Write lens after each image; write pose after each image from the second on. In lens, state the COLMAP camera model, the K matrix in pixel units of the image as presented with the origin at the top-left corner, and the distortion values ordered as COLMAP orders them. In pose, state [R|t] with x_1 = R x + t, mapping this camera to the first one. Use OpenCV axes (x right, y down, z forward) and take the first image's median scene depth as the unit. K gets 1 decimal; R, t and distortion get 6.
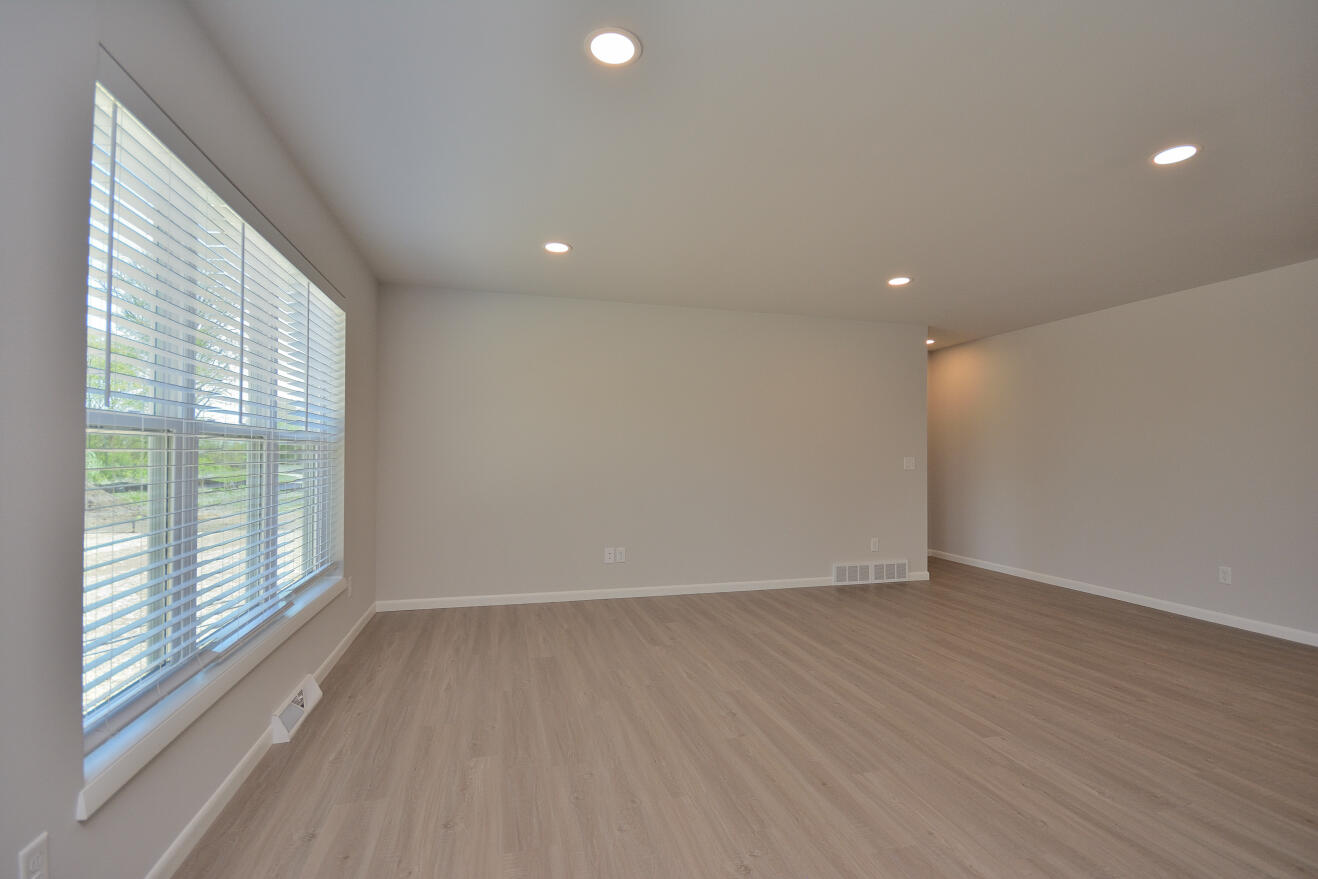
lens RADIAL K [[584.0, 0, 666.9], [0, 584.0, 445.0], [0, 0, 1]] dist [0.016916, 0.000545]
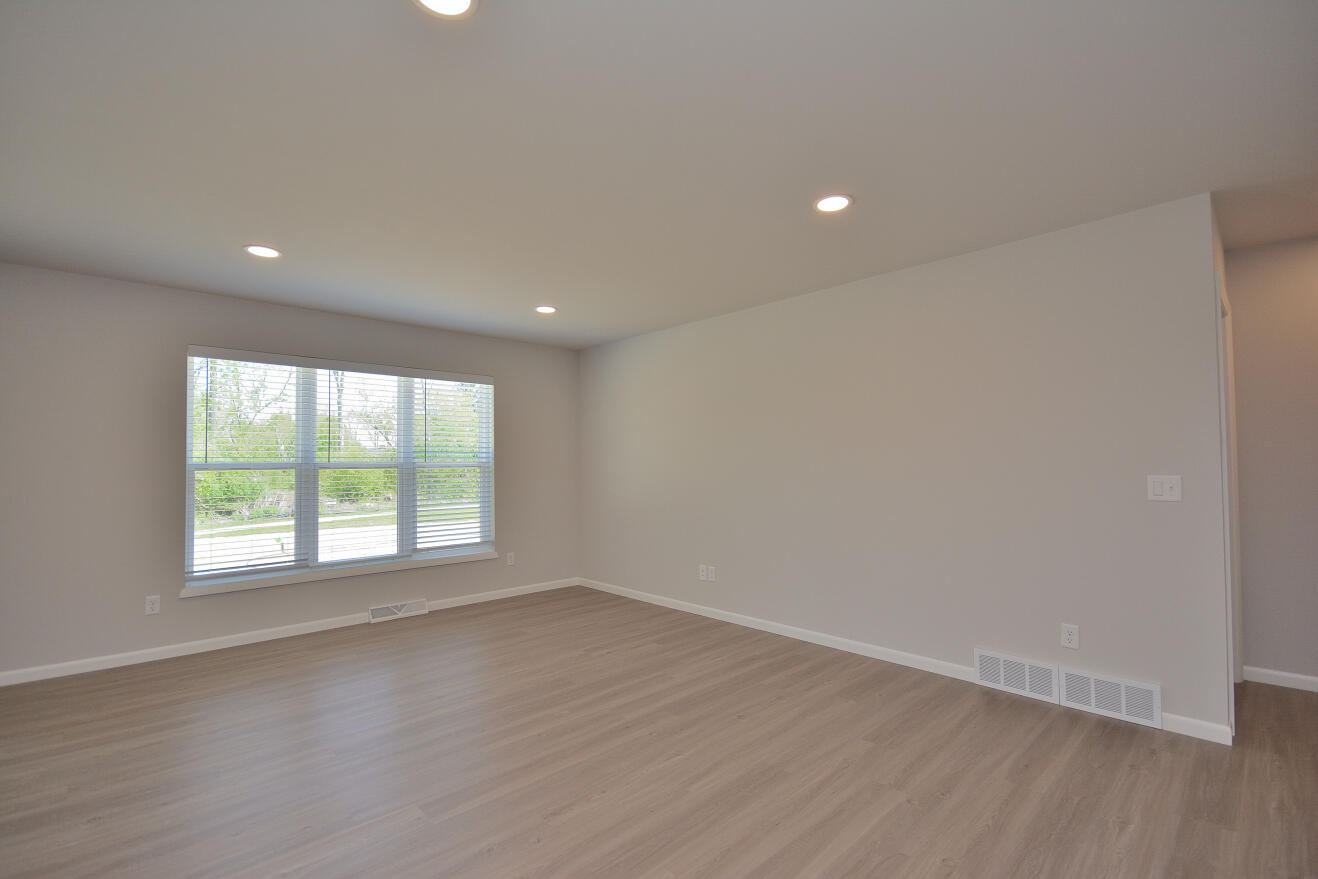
lens RADIAL K [[584.0, 0, 666.9], [0, 584.0, 445.0], [0, 0, 1]] dist [0.016916, 0.000545]
pose [[0.471622, -0.039232, -0.880928, 0.871837], [0.027101, 0.999183, -0.029989, -0.002747], [0.881384, -0.009731, 0.472300, 0.531983]]
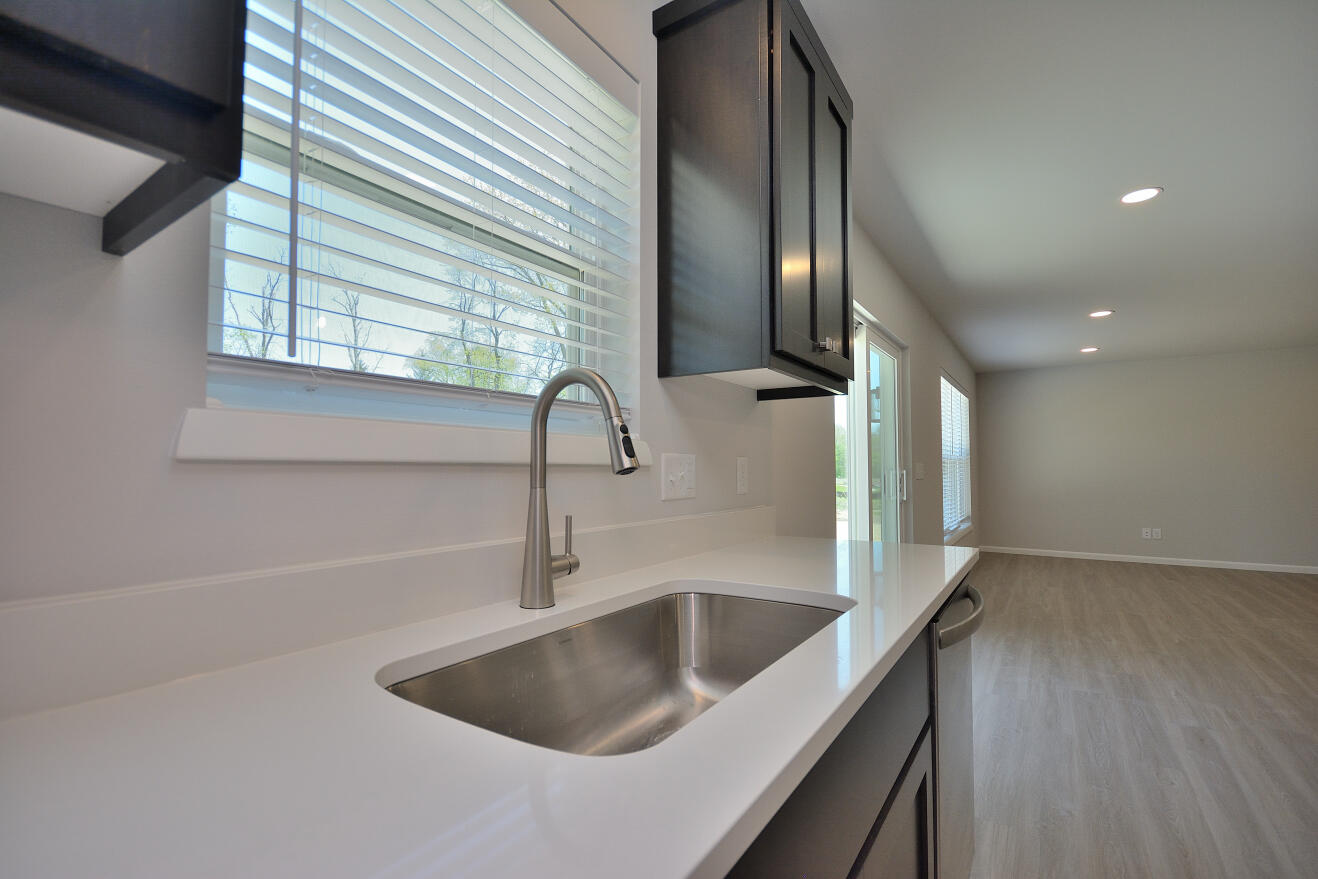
lens RADIAL K [[584.0, 0, 666.9], [0, 584.0, 445.0], [0, 0, 1]] dist [0.016916, 0.000545]
pose [[0.643318, -0.031794, -0.764939, 0.307507], [0.013869, 0.999457, -0.029878, -0.007093], [0.765474, 0.008612, 0.643409, -1.011544]]
